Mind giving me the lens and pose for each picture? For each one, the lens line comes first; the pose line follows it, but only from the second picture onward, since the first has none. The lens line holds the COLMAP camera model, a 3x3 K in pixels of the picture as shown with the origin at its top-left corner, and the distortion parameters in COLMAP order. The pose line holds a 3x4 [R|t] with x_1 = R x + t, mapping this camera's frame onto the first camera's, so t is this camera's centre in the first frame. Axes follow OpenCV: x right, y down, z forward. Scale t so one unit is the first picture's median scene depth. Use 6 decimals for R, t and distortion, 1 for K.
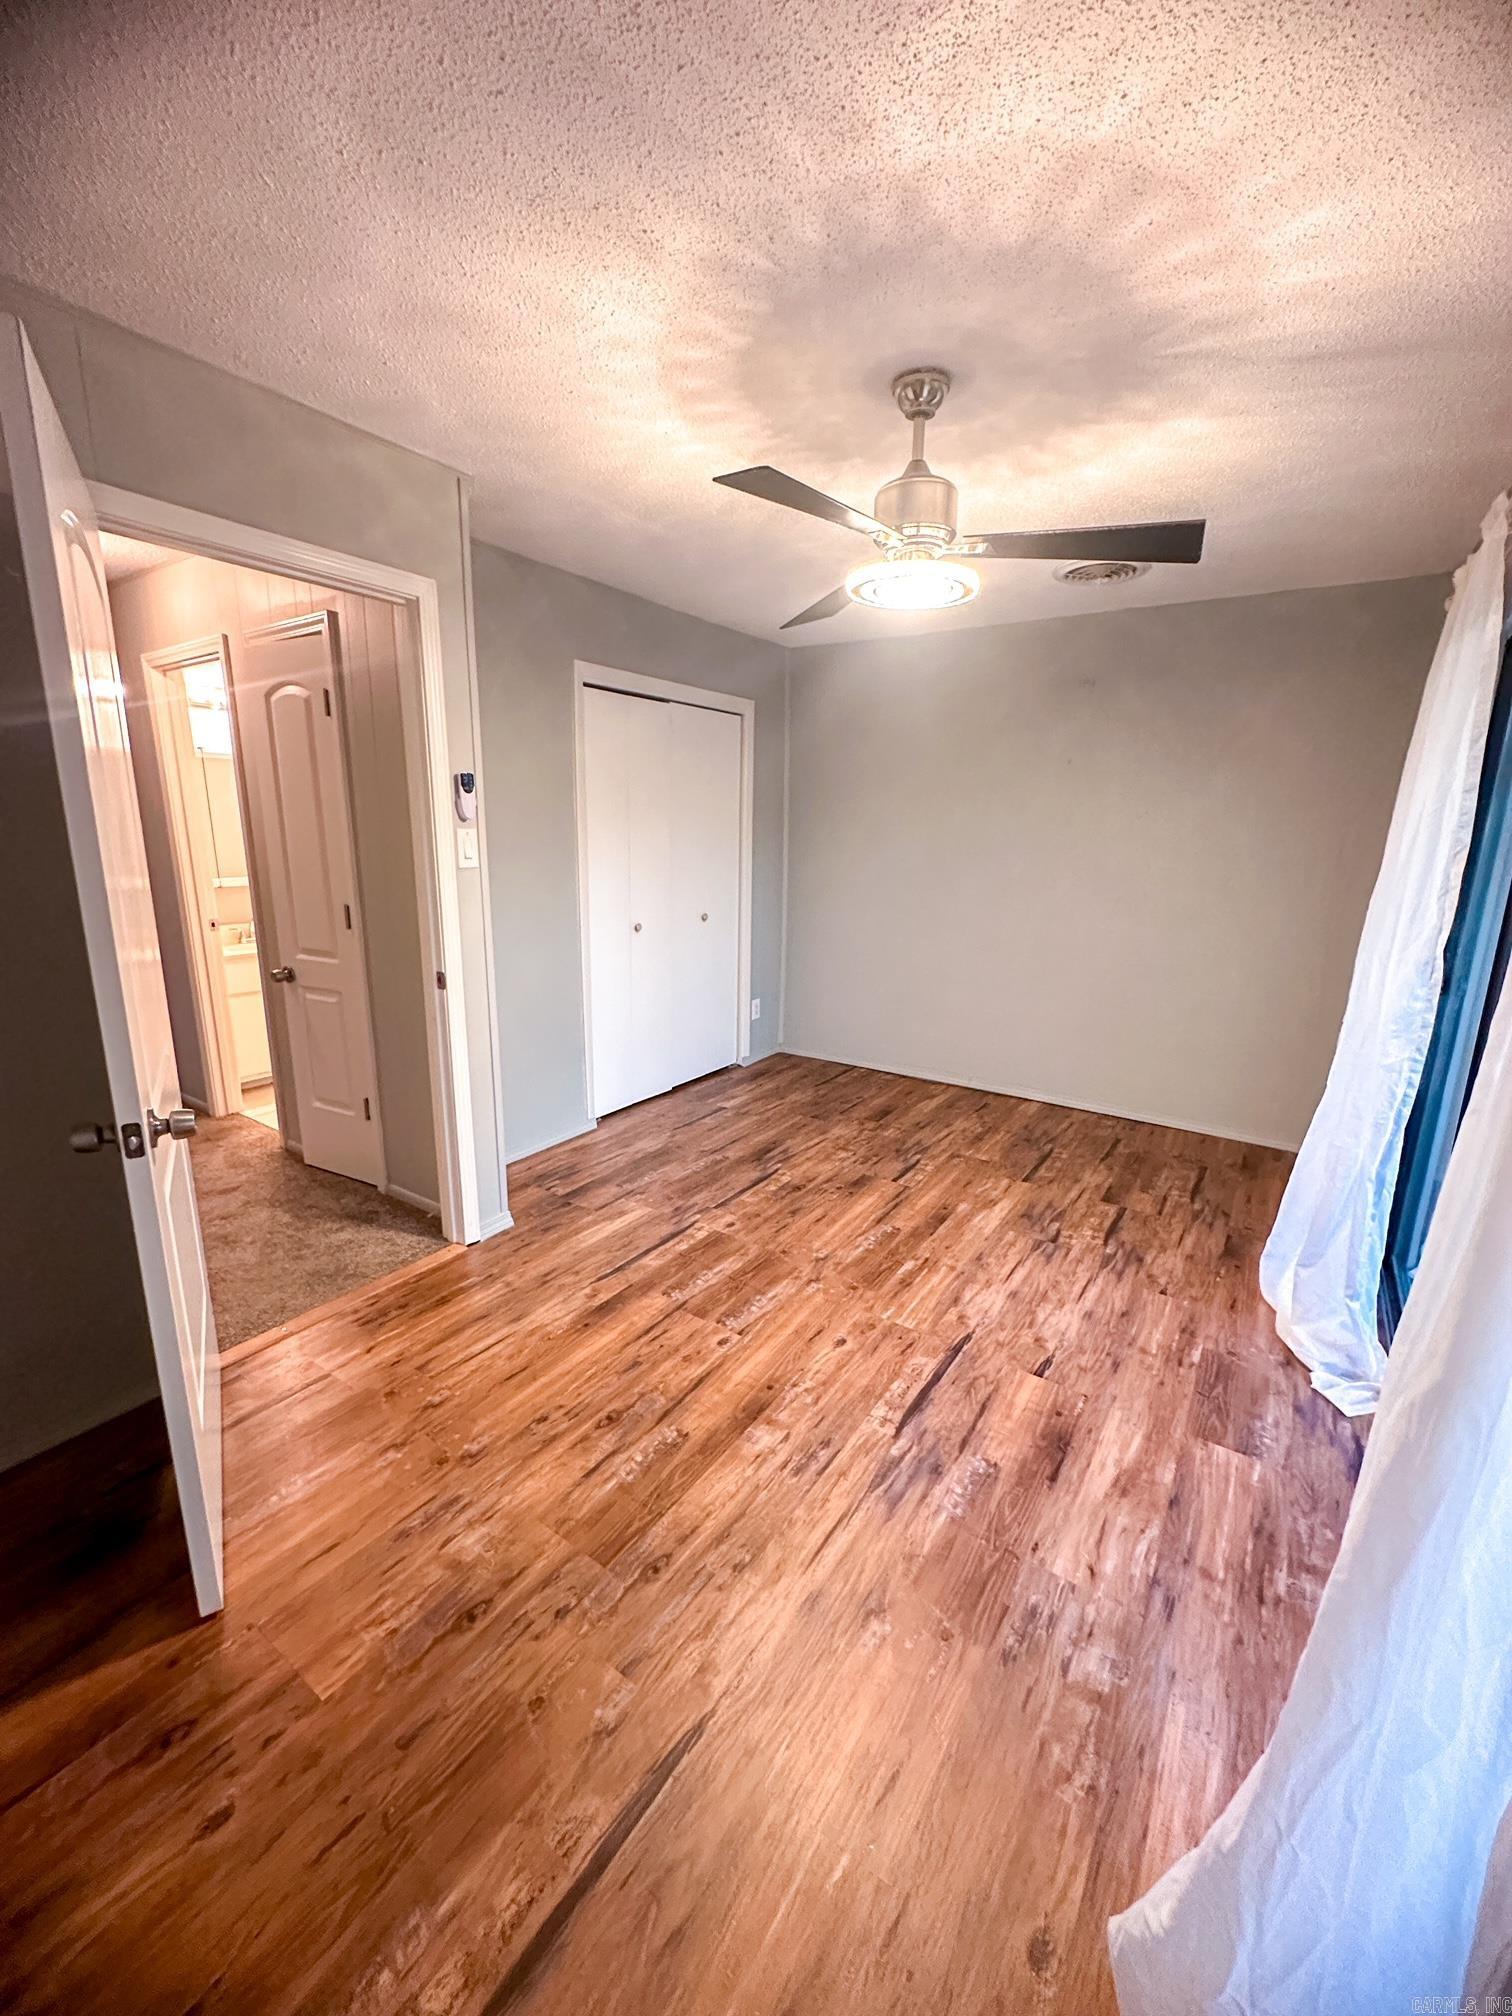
lens RADIAL K [[808.6, 0, 754.9], [0, 808.6, 1001.6], [0, 0, 1]] dist [-0.005926, 0.001968]
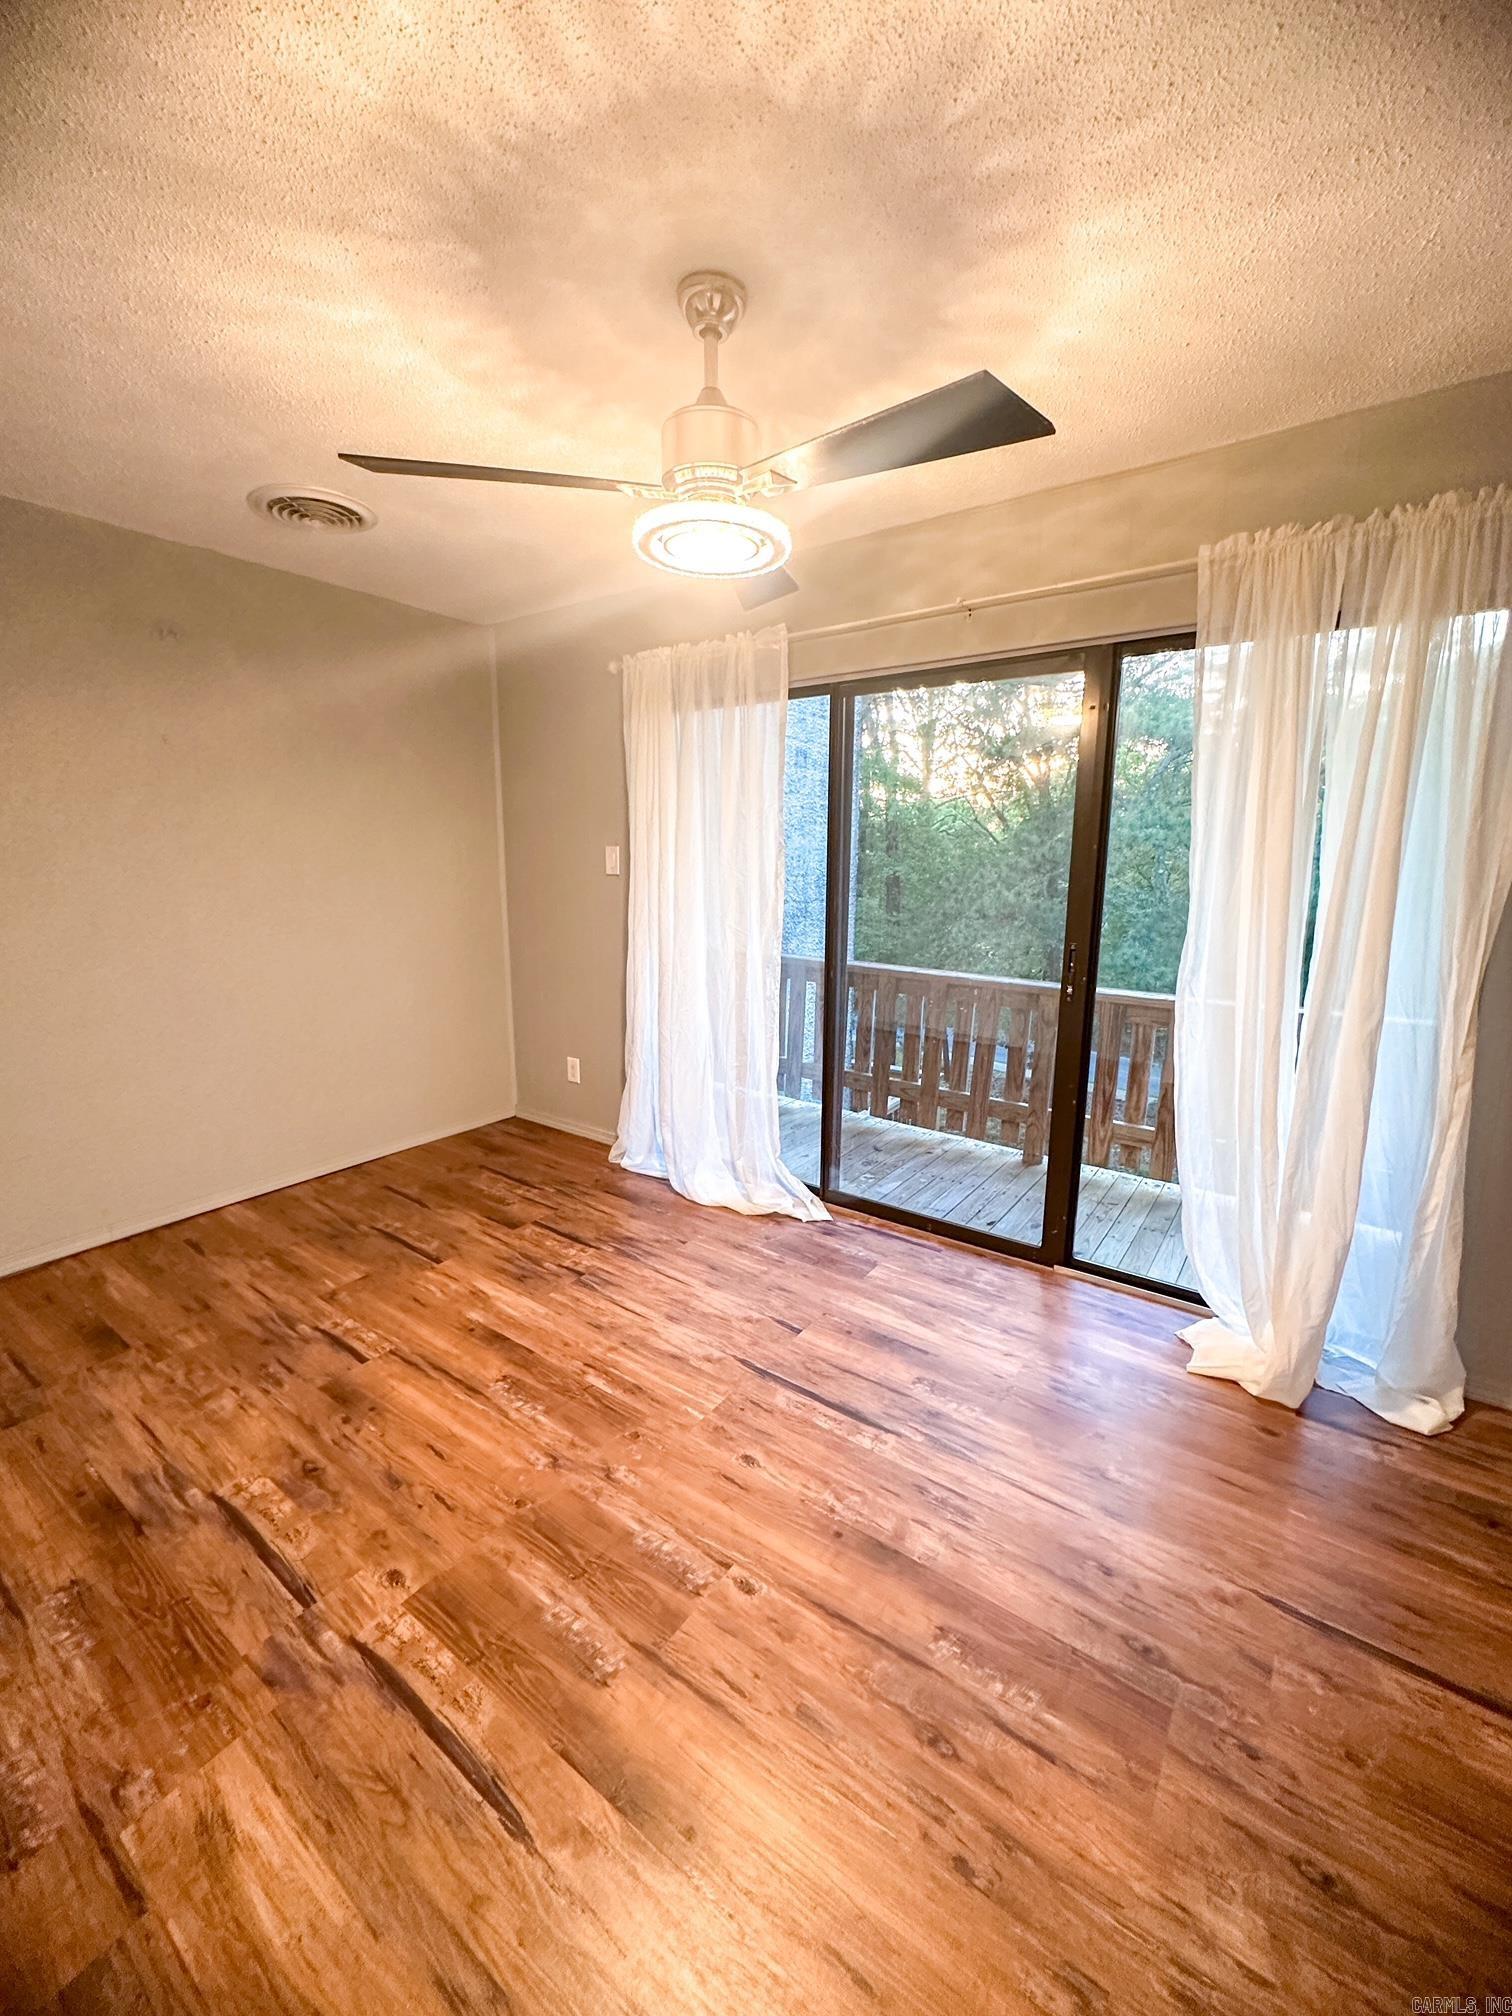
lens RADIAL K [[808.6, 0, 758.4], [0, 808.6, 1002.9], [0, 0, 1]] dist [-0.005926, 0.001968]
pose [[0.023329, -0.202446, 0.979016, -0.532742], [0.204973, 0.959447, 0.193515, -0.160231], [-0.978490, 0.196157, 0.063879, 0.746791]]
